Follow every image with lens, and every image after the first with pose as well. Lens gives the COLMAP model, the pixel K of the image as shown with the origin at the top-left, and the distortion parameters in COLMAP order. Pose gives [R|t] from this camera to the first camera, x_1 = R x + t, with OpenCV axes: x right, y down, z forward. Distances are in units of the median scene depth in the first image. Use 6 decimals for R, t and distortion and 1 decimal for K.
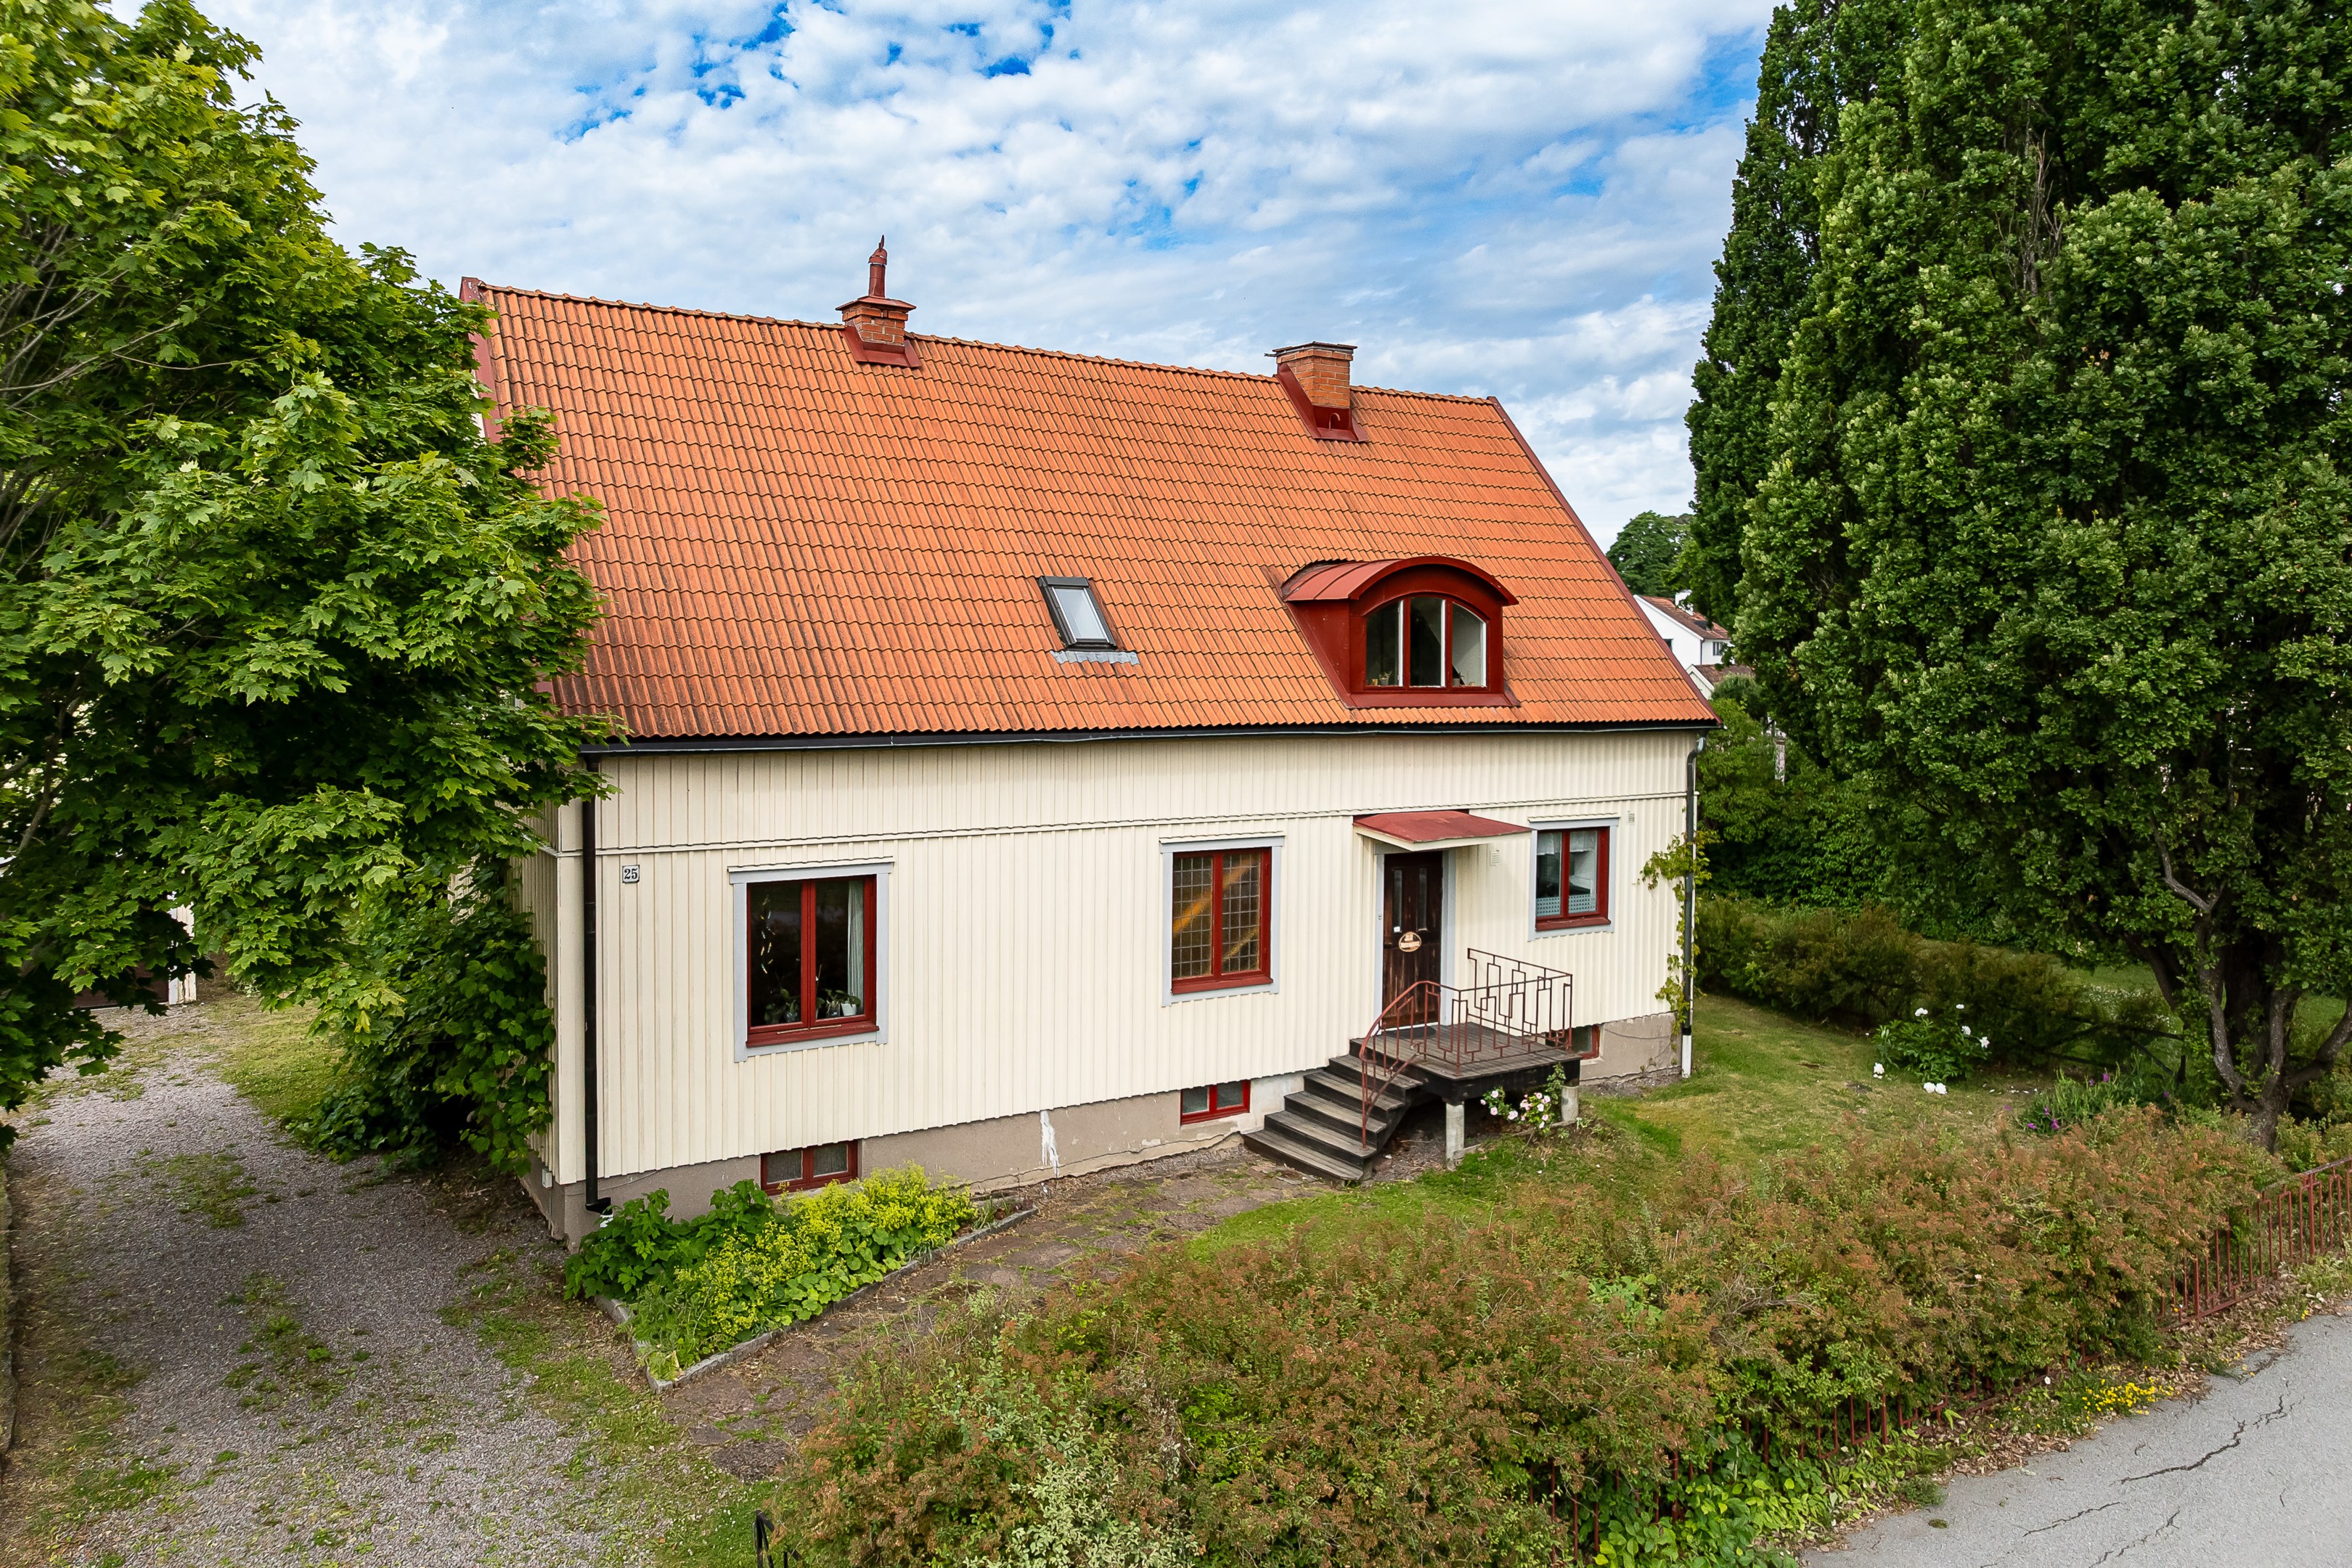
lens RADIAL K [[1652.8, 0, 1172.4], [0, 1652.8, 673.9], [0, 0, 1]] dist [-0.042078, -0.003222]
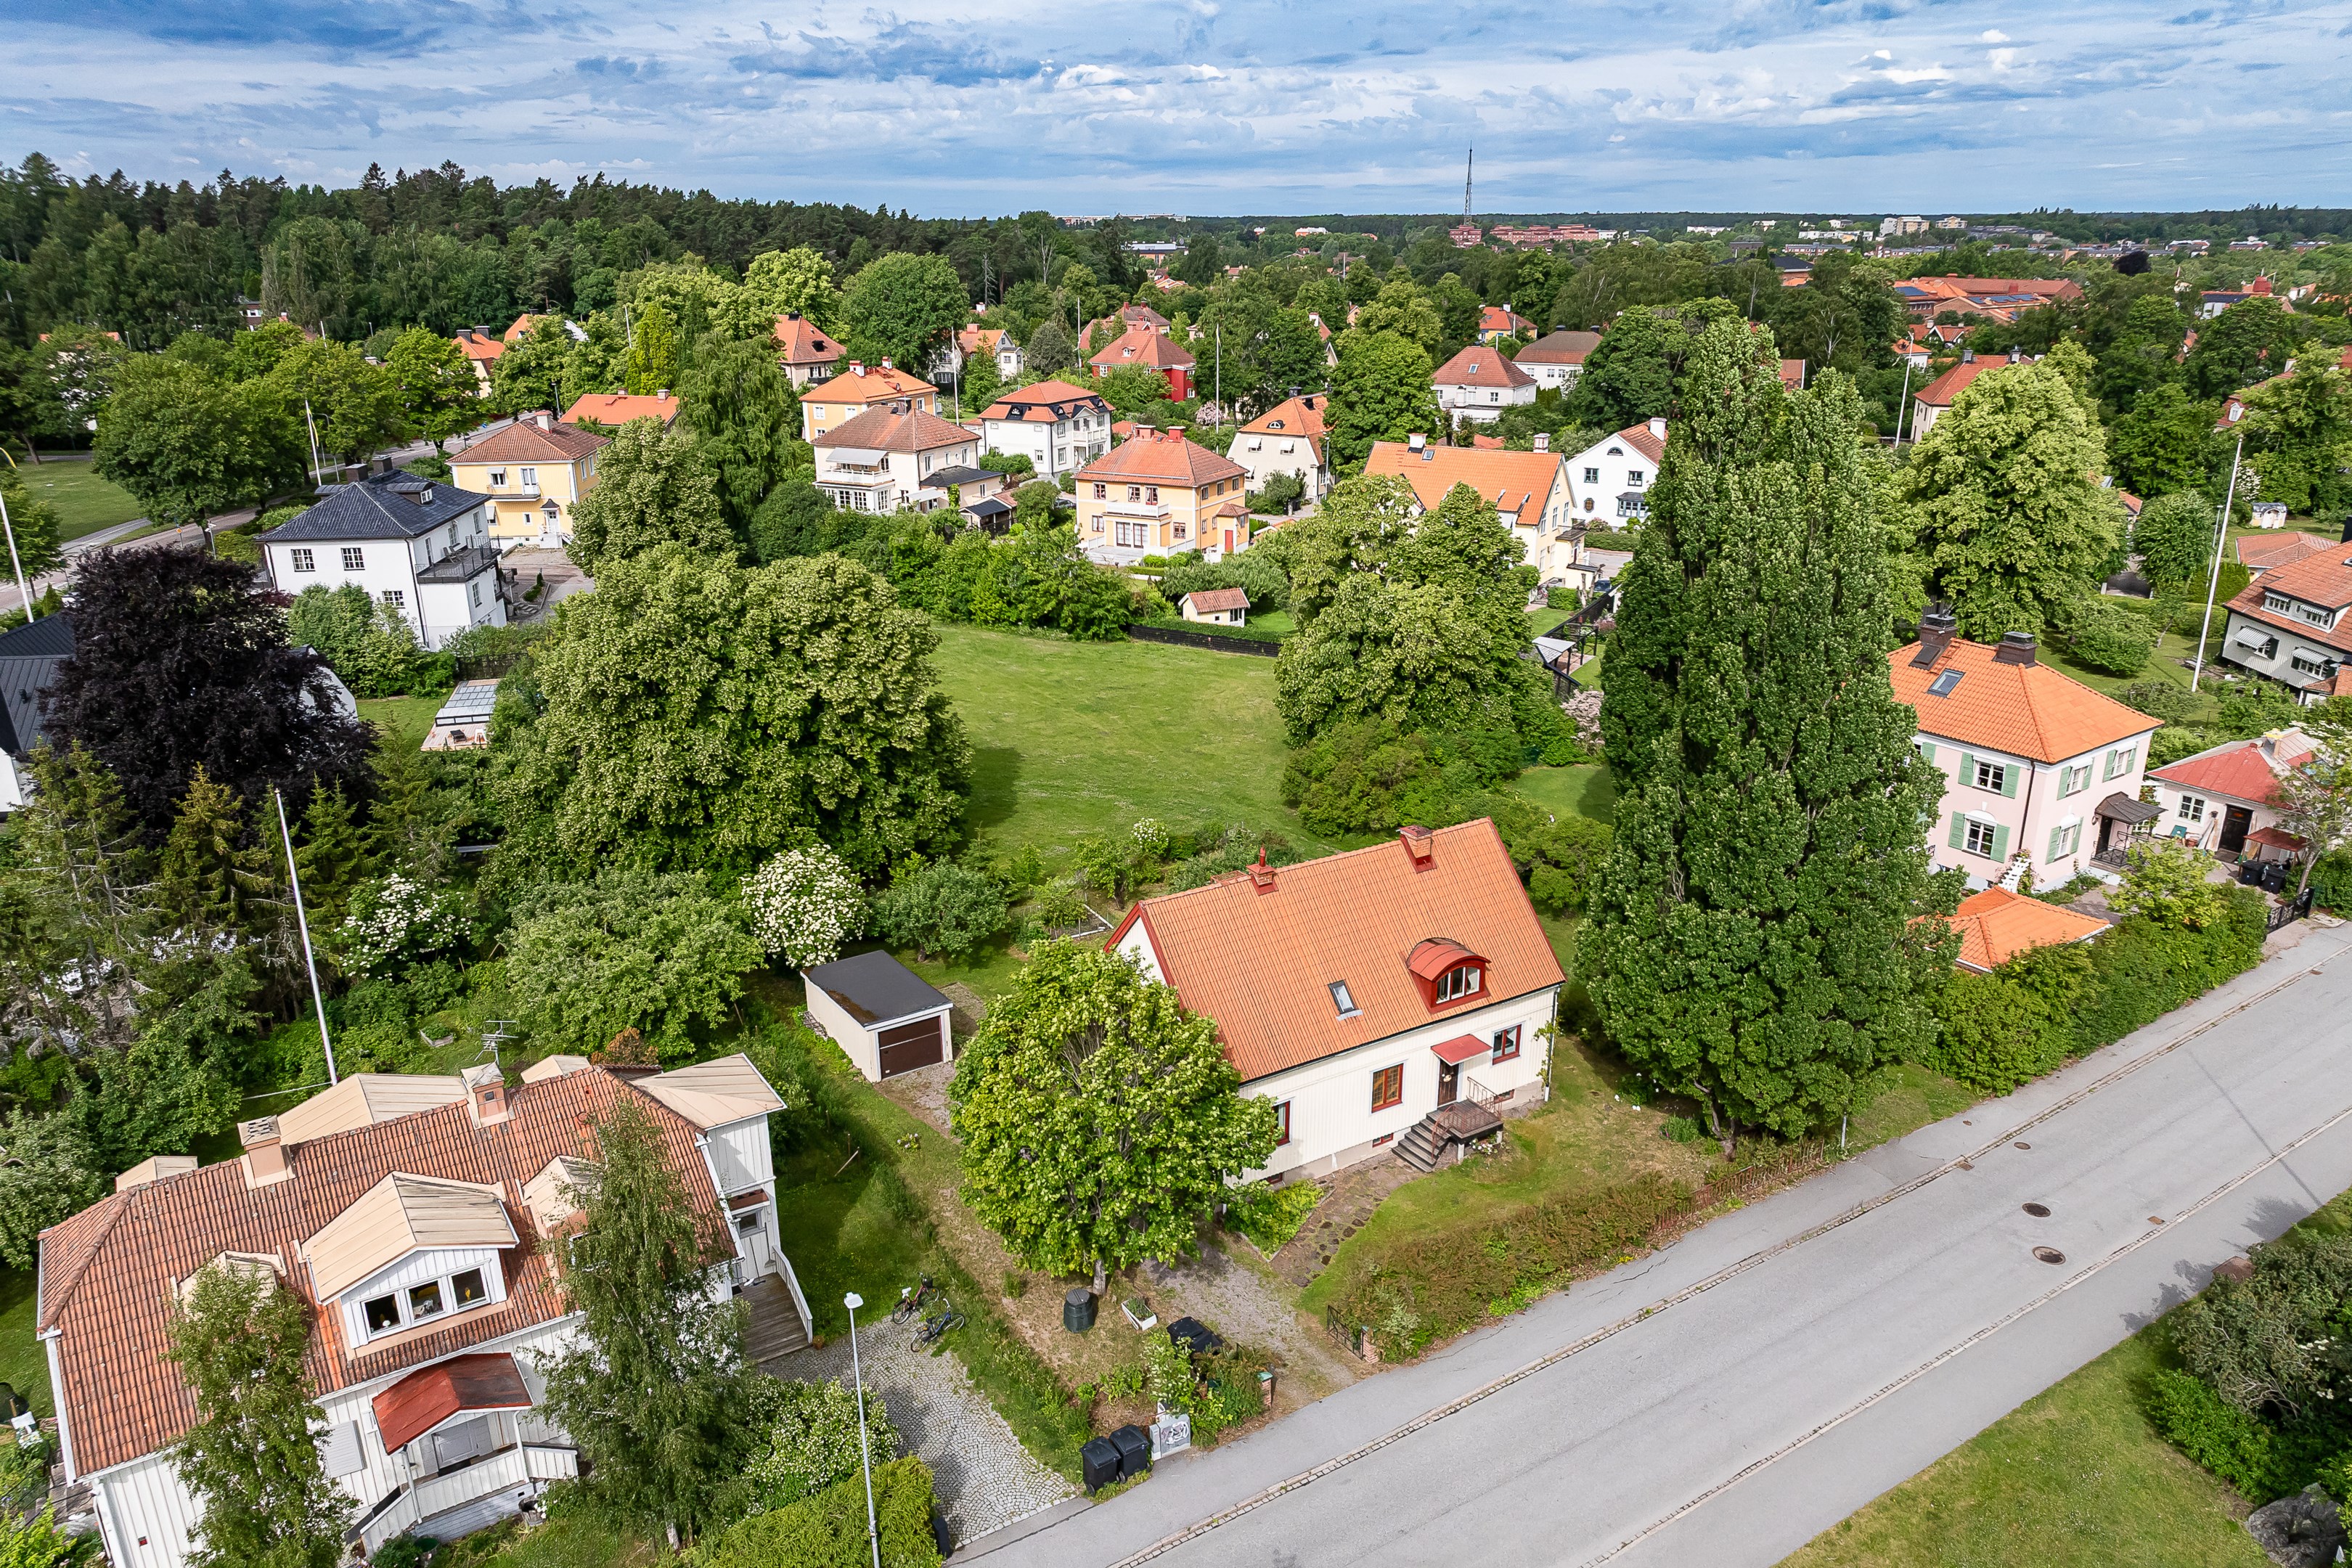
lens RADIAL K [[1712.2, 0, 1176.0], [0, 1712.2, 784.0], [0, 0, 1]] dist [-0.023966, -0.003635]
pose [[0.999898, -0.009694, 0.010527, -0.381581], [0.005844, 0.948094, 0.317936, -1.366877], [-0.013063, -0.317842, 0.948054, -1.777532]]
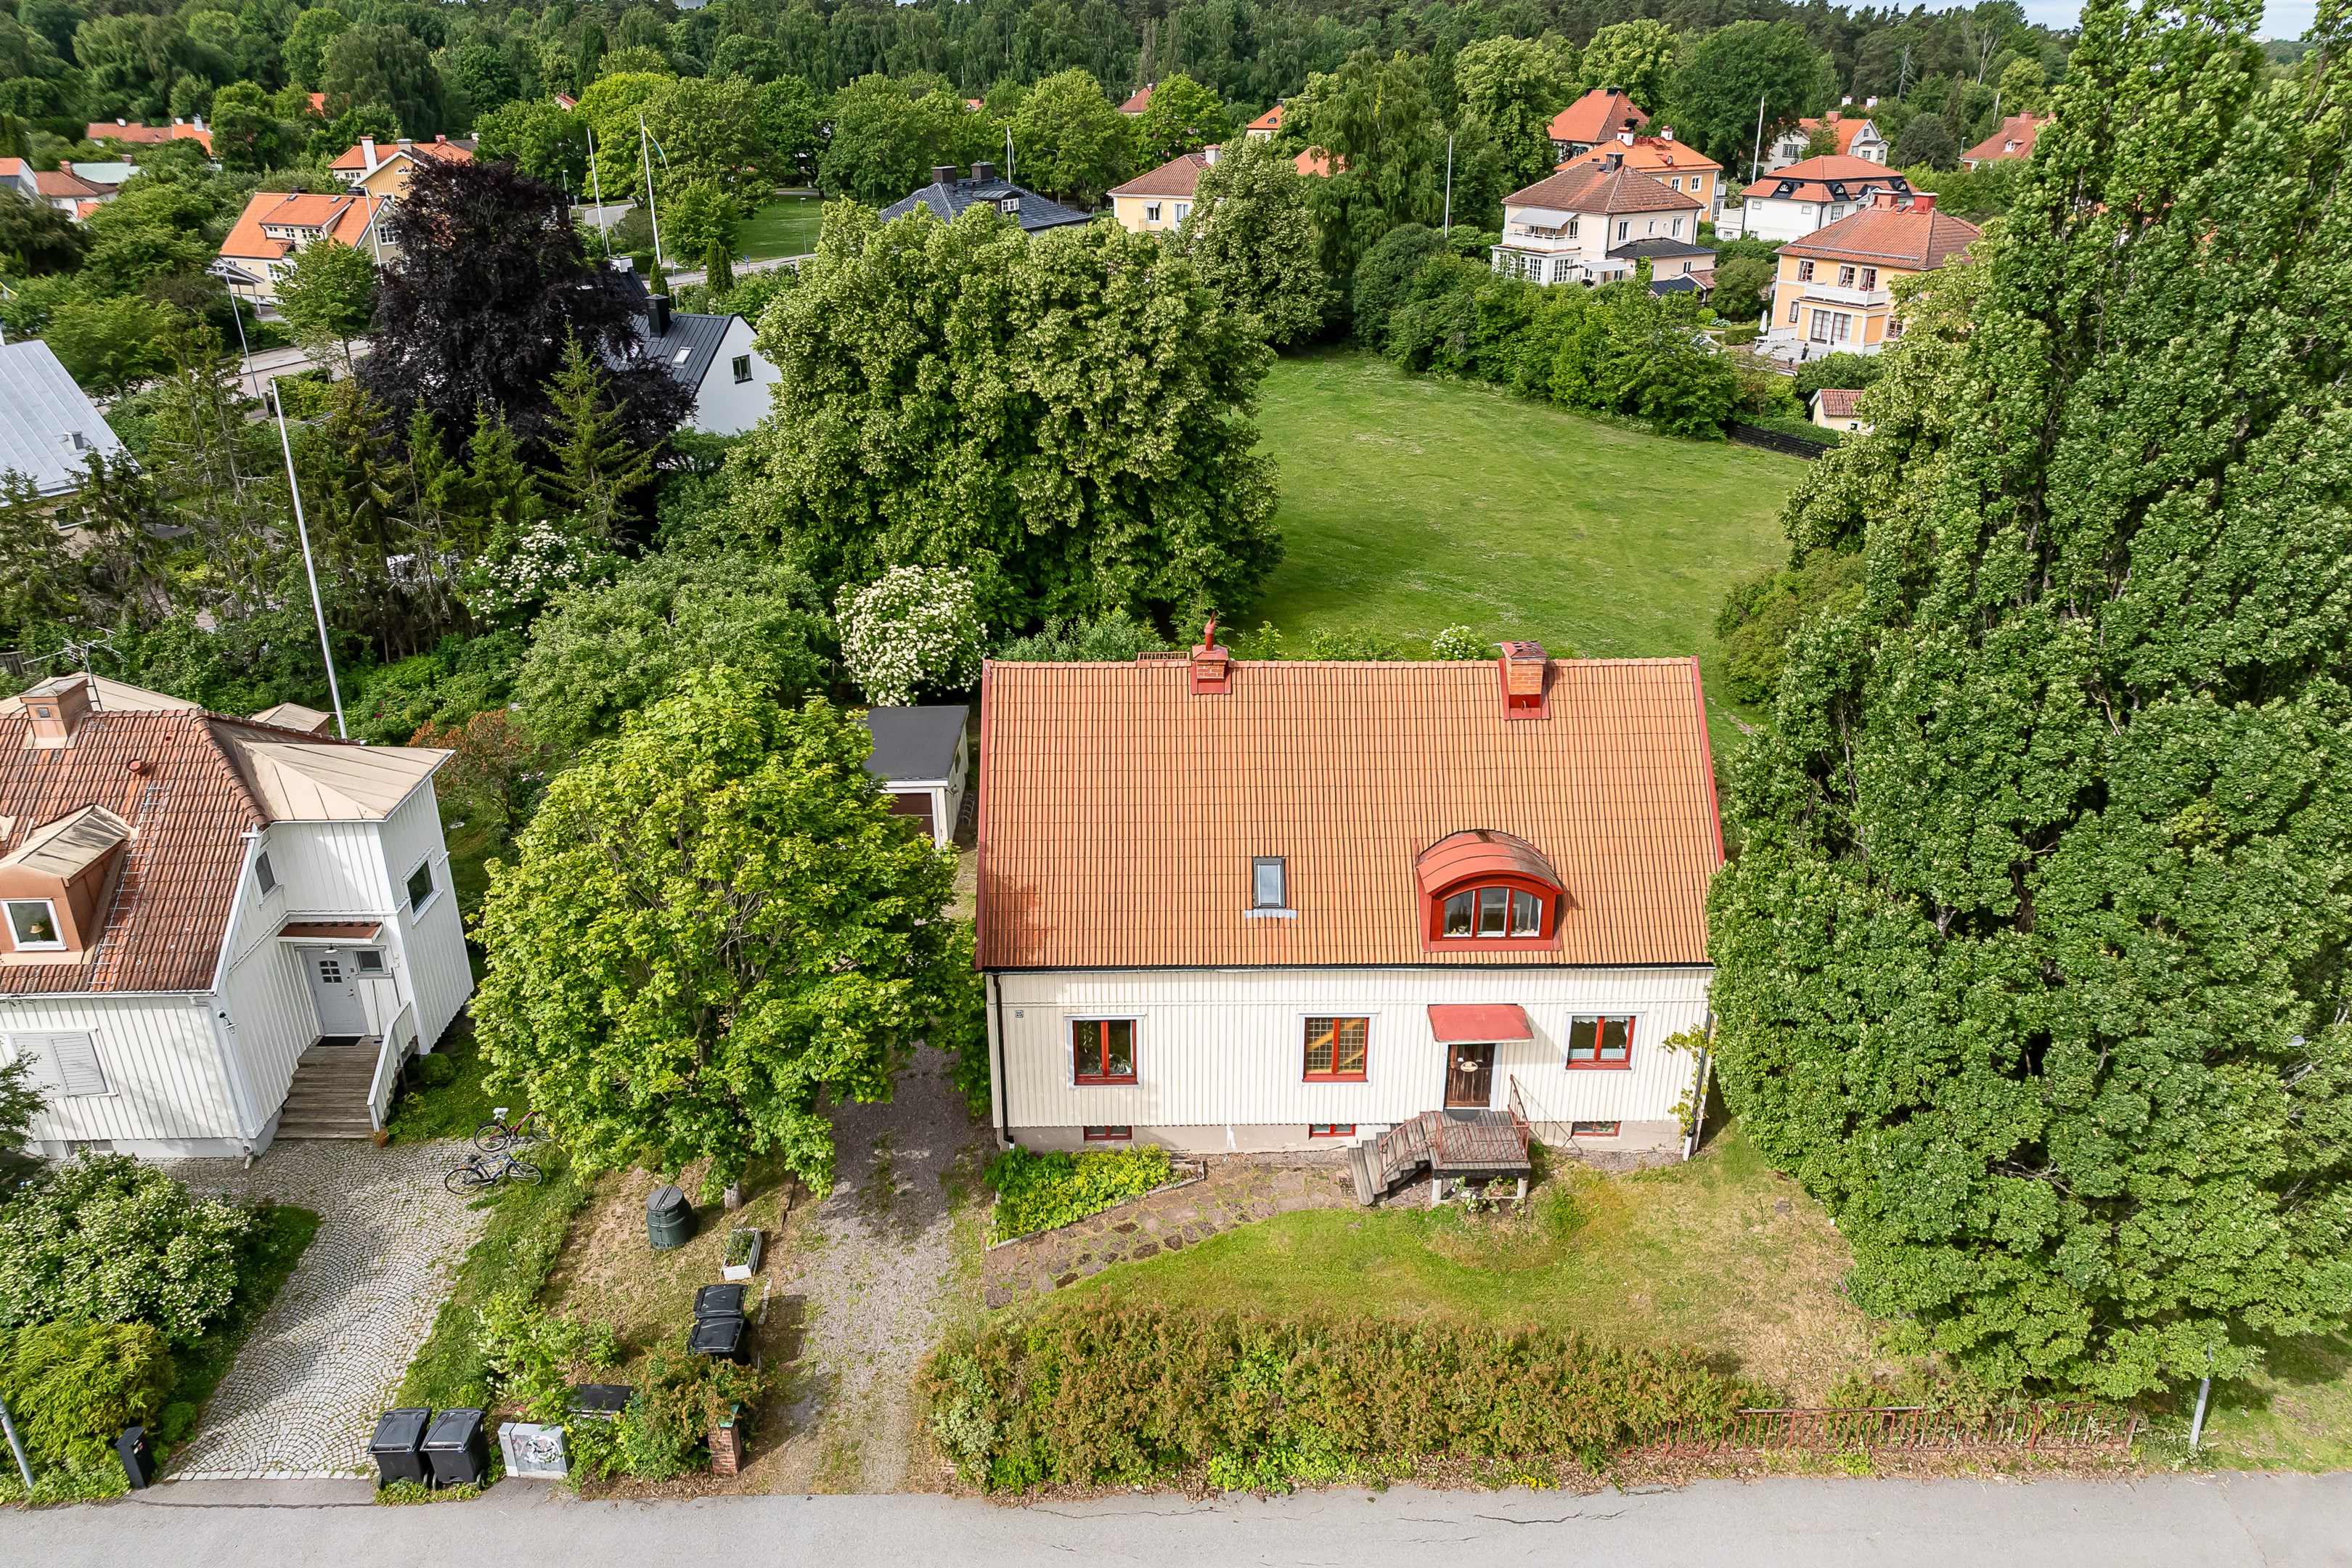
lens RADIAL K [[1659.4, 0, 1176.0], [0, 1659.4, 784.0], [0, 0, 1]] dist [-0.012358, -0.005367]
pose [[0.853648, 0.203321, -0.479526, 0.695337], [0.006564, 0.916388, 0.400238, -0.852912], [0.520809, -0.344811, 0.780938, -0.428052]]
